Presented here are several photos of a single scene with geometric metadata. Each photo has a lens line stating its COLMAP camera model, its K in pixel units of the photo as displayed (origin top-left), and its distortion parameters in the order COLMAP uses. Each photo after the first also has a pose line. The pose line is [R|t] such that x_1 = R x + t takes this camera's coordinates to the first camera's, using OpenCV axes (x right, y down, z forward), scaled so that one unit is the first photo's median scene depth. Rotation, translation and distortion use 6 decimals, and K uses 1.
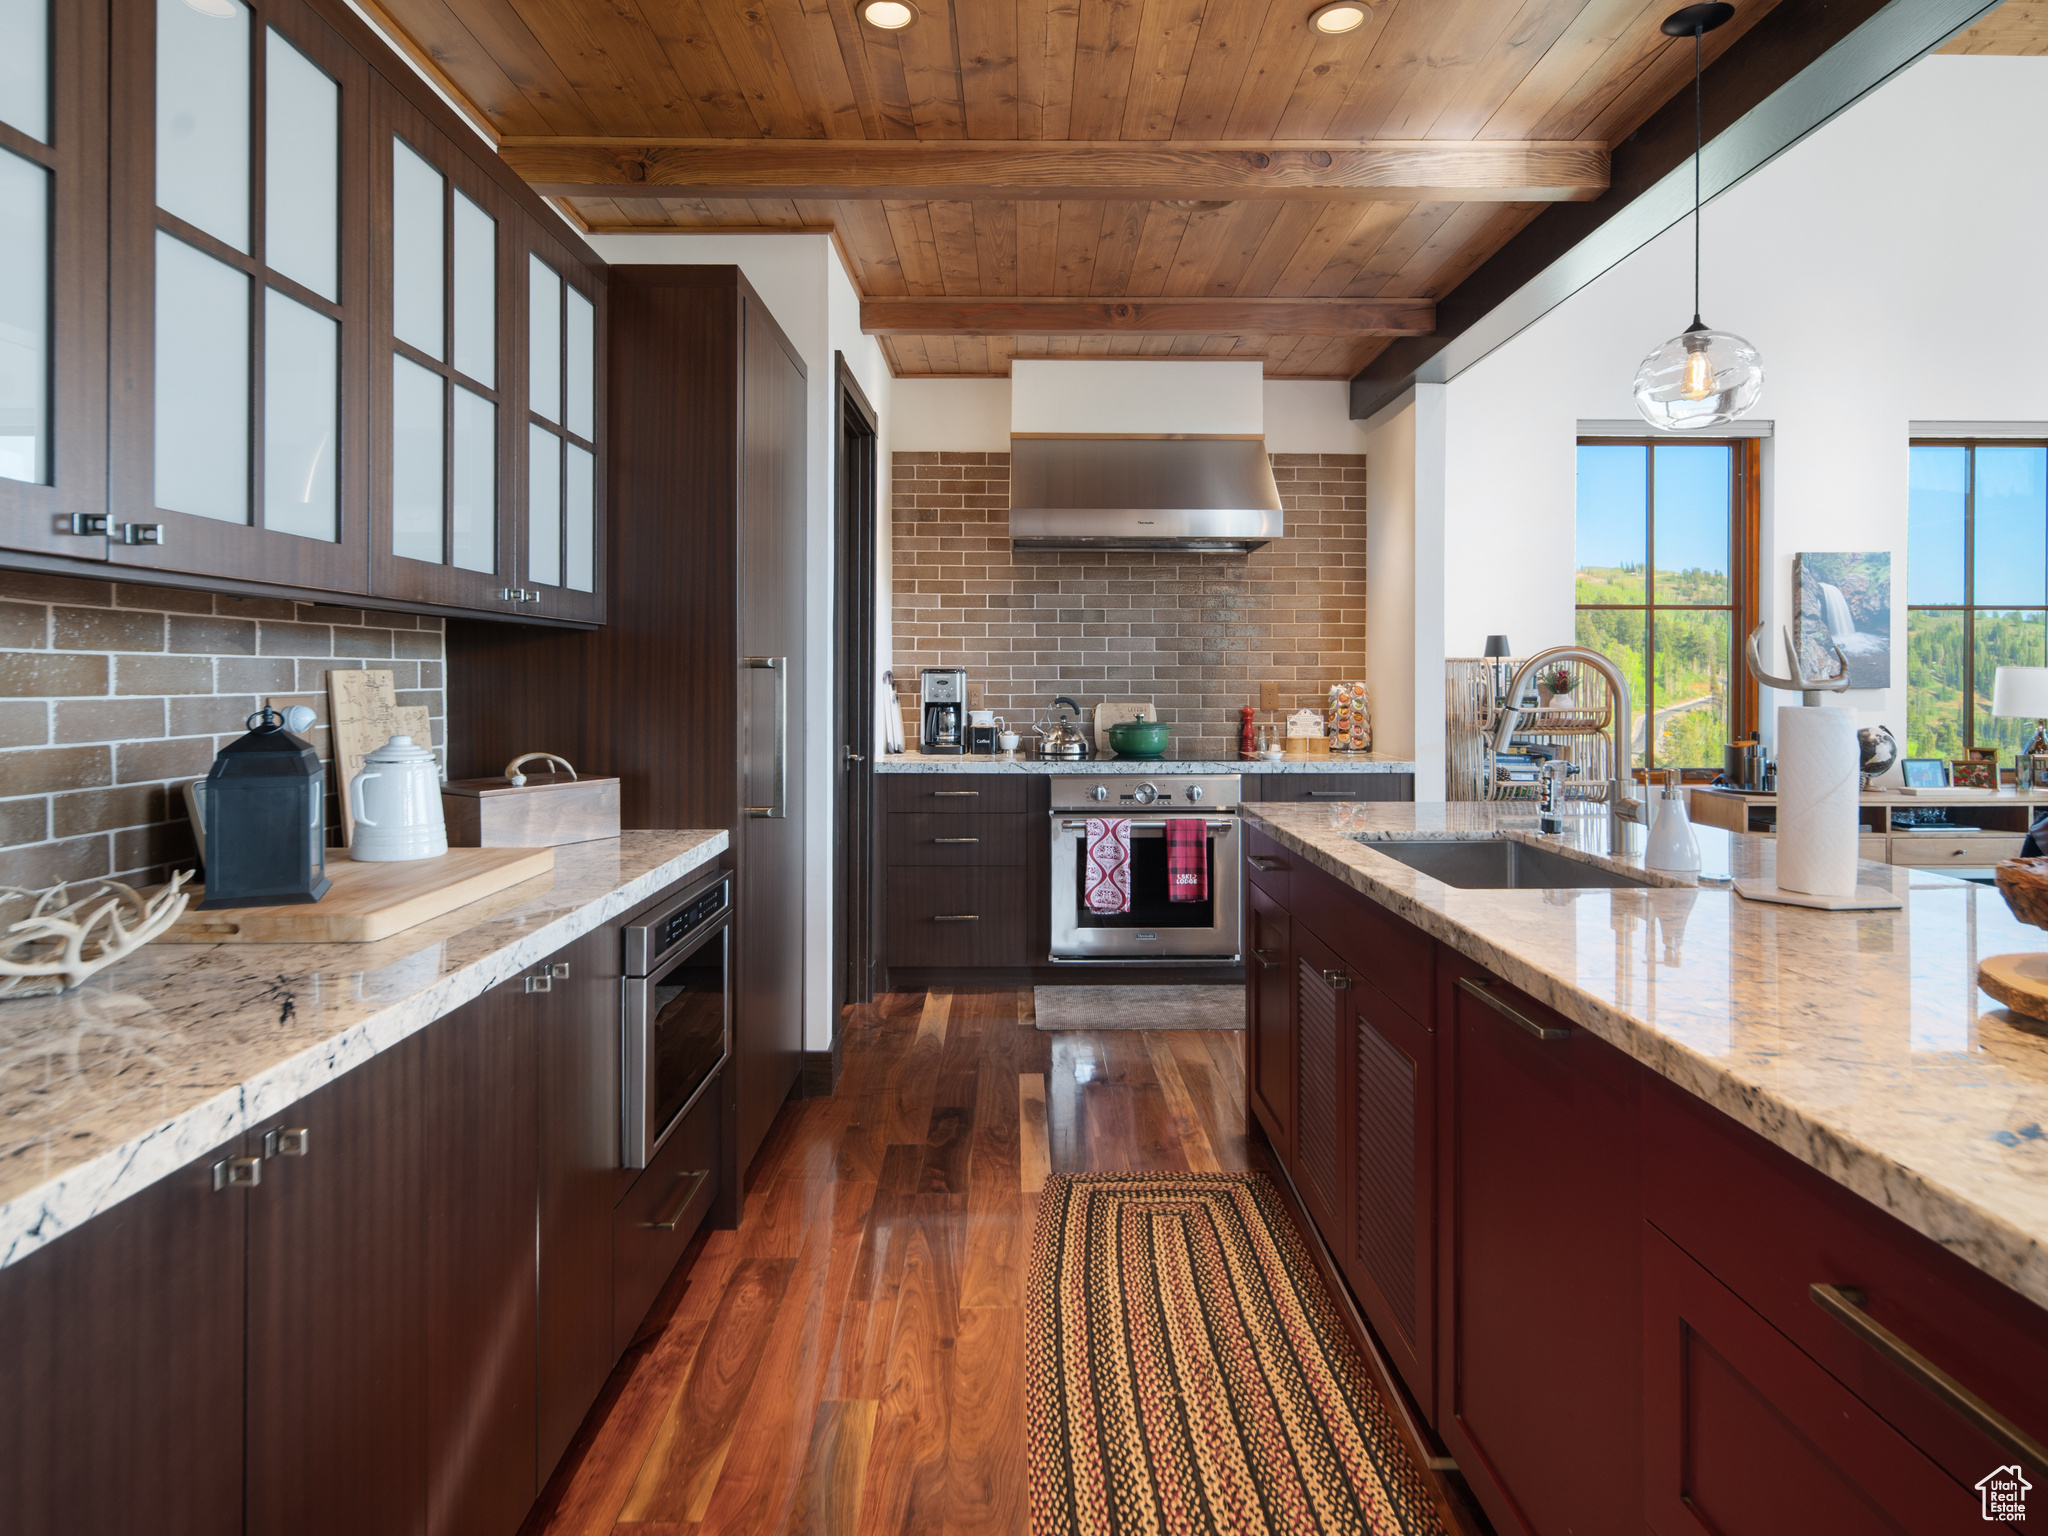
lens RADIAL K [[1139.5, 0, 1059.7], [0, 1139.5, 679.7], [0, 0, 1]] dist [0.008914, -0.002590]
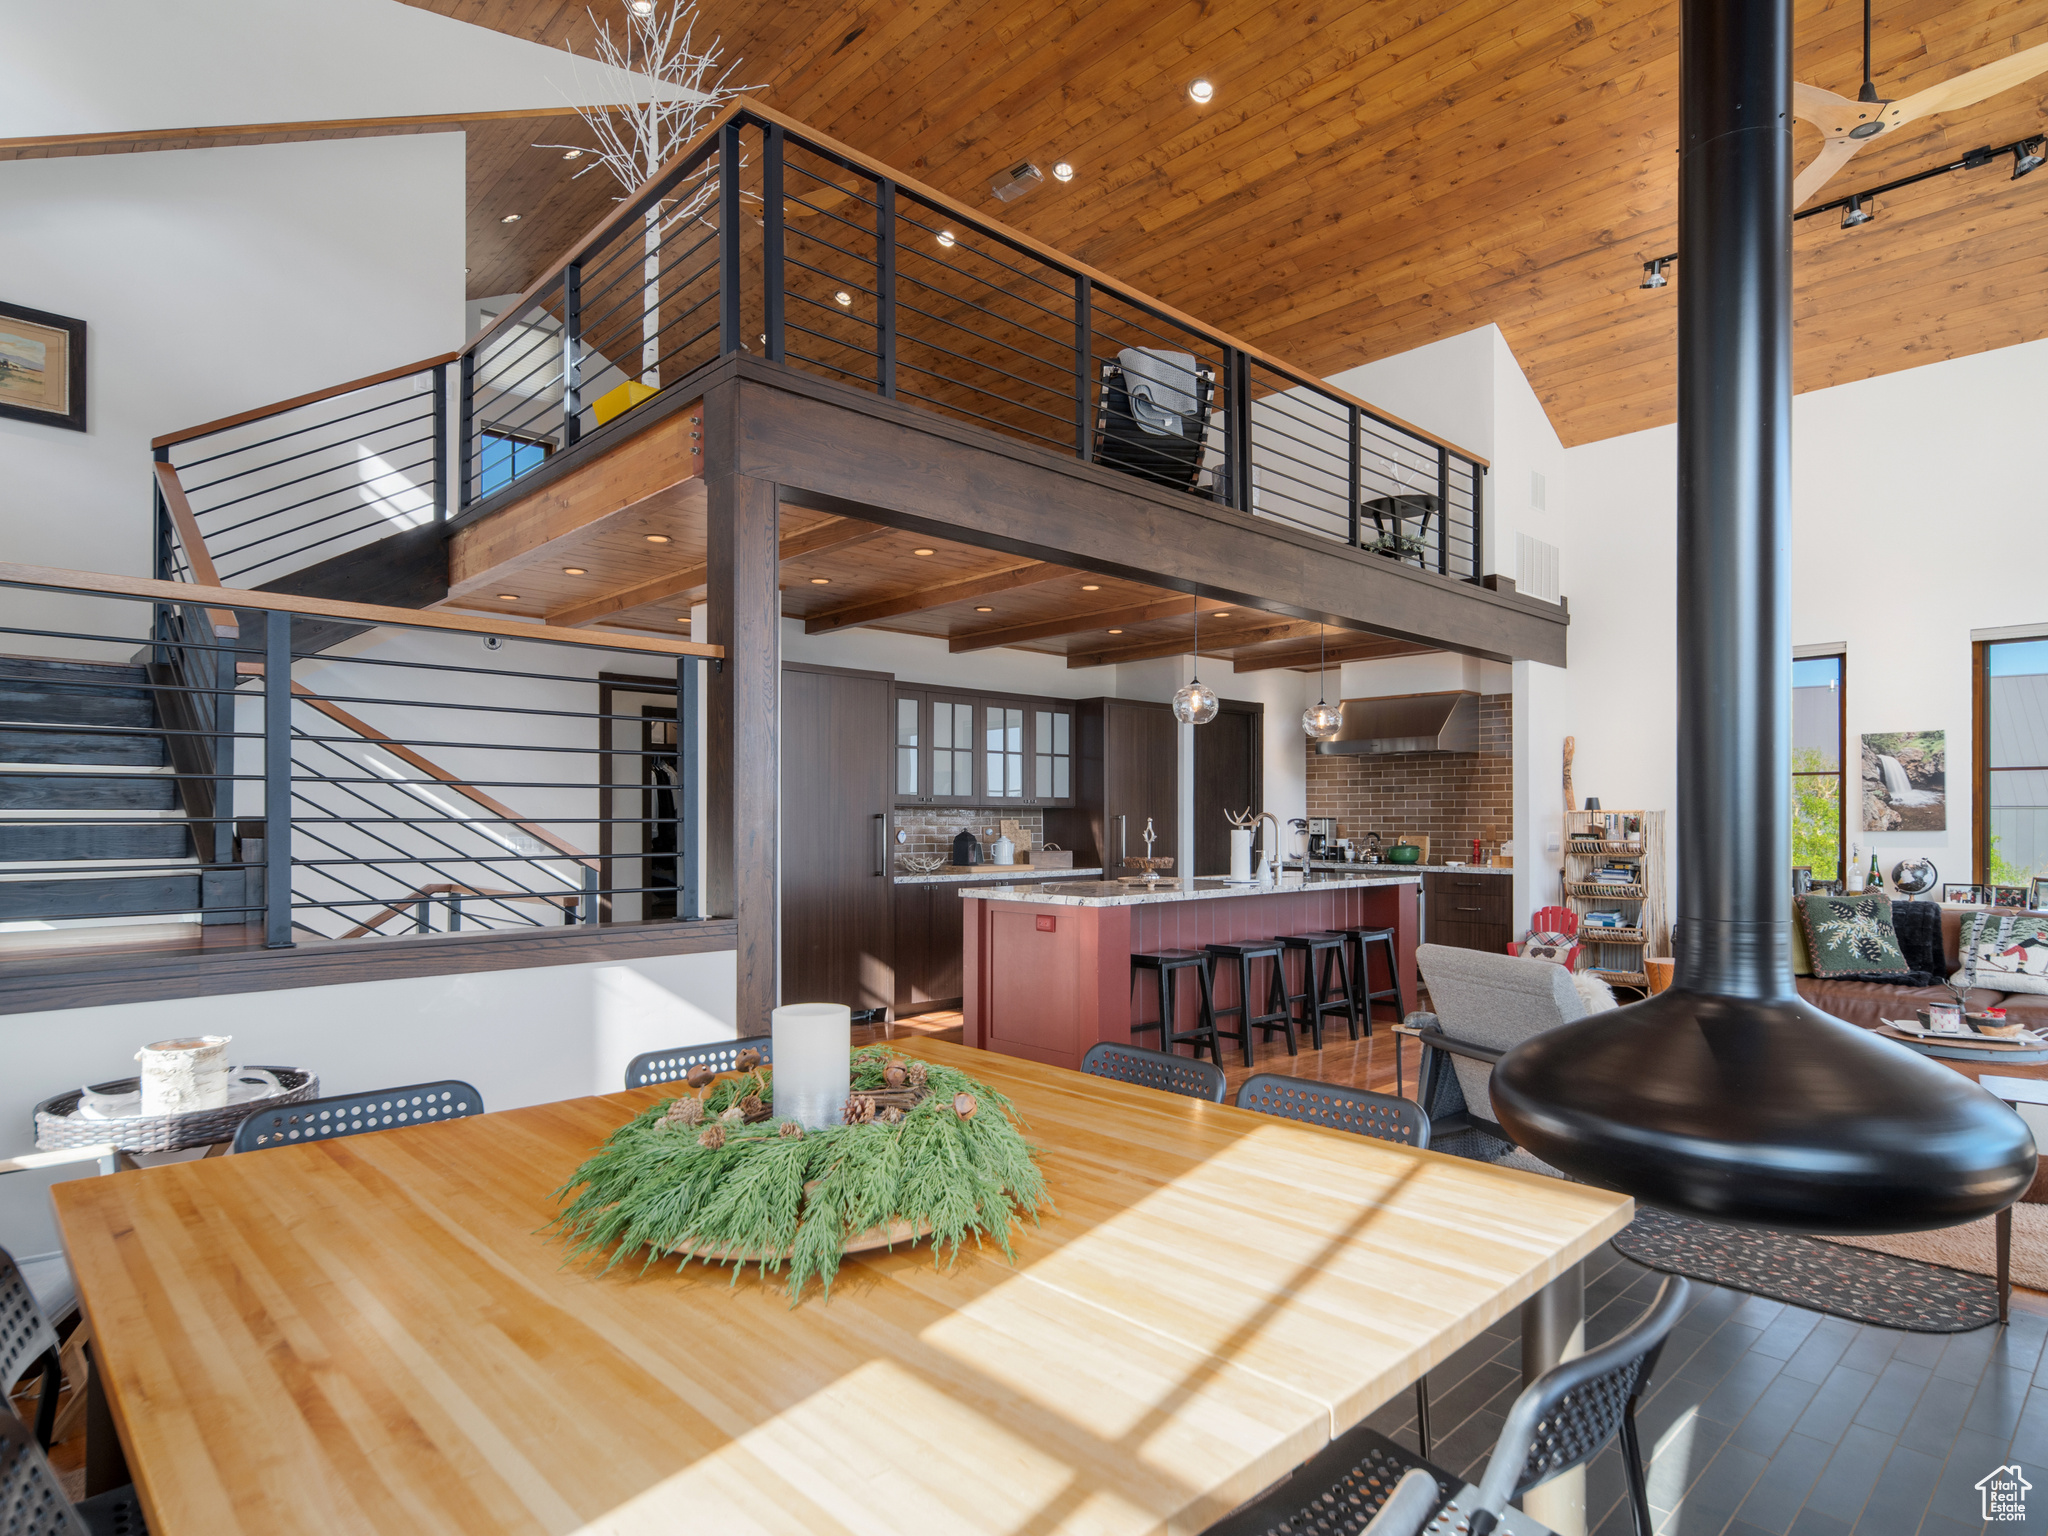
lens RADIAL K [[1139.5, 0, 1021.4], [0, 1139.5, 814.7], [0, 0, 1]] dist [0.008914, -0.002590]
pose [[0.681461, -0.003560, -0.731846, 1.071946], [-0.000189, 0.999987, -0.005040, -0.004898], [0.731855, 0.003573, 0.681451, -0.793062]]
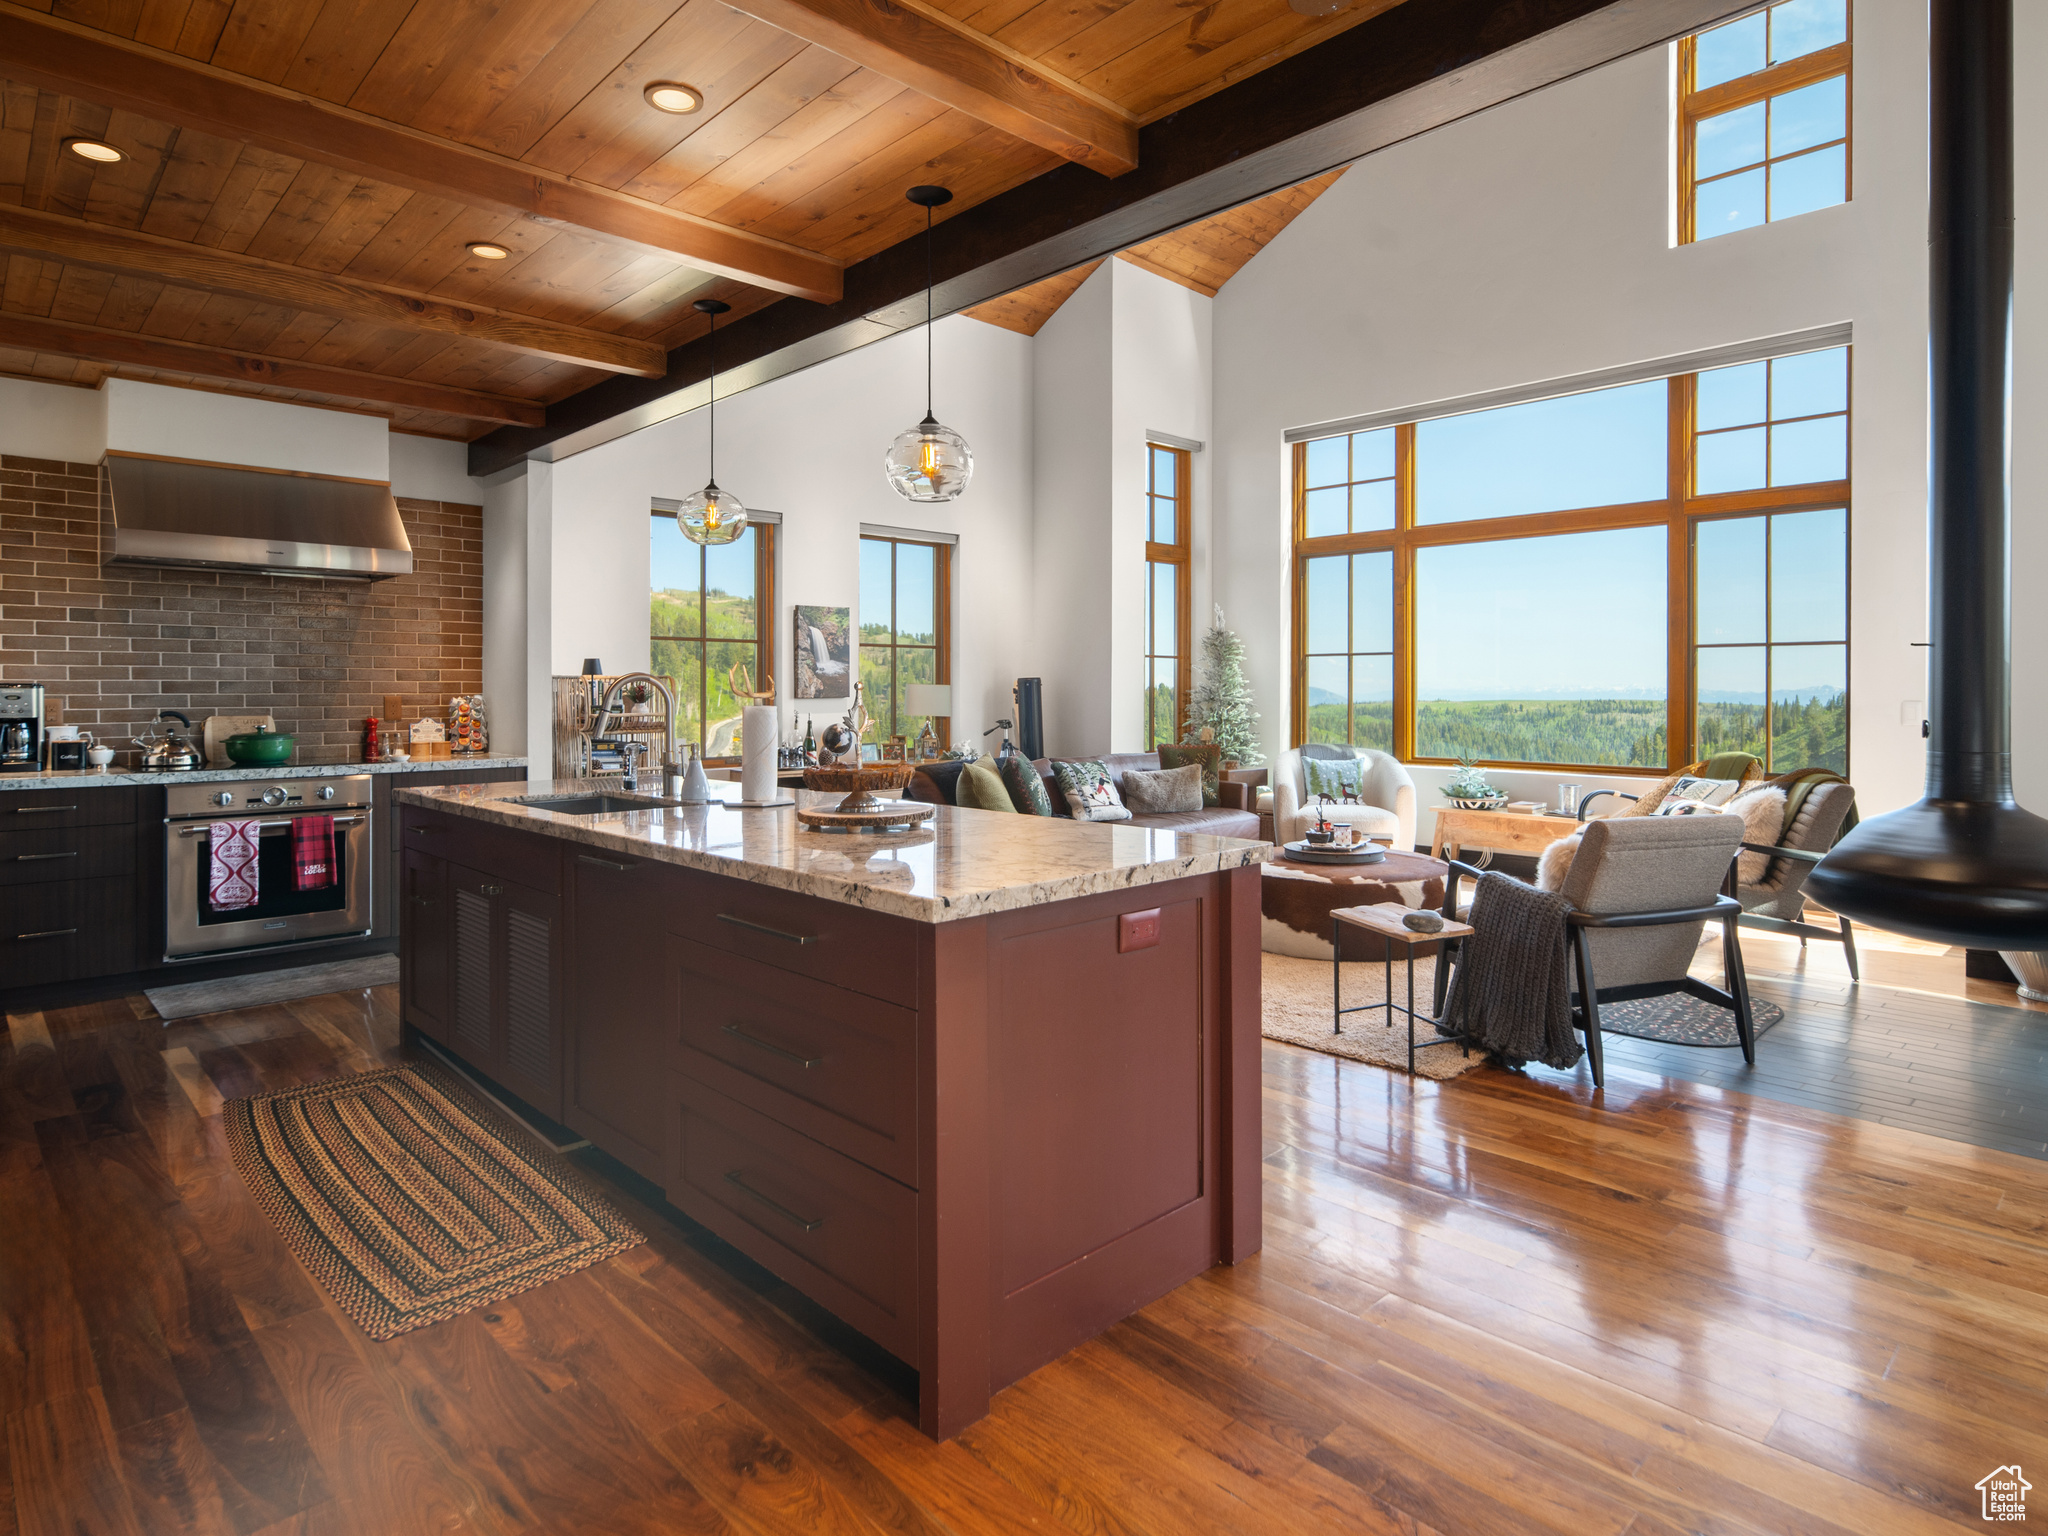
lens RADIAL K [[1139.5, 0, 1039.7], [0, 1139.5, 686.6], [0, 0, 1]] dist [0.008914, -0.002590]
pose [[0.734638, 0.000655, 0.678459, -0.129498], [0.002402, 0.999991, -0.003567, -0.001108], [-0.678455, 0.004250, 0.734630, -0.315179]]
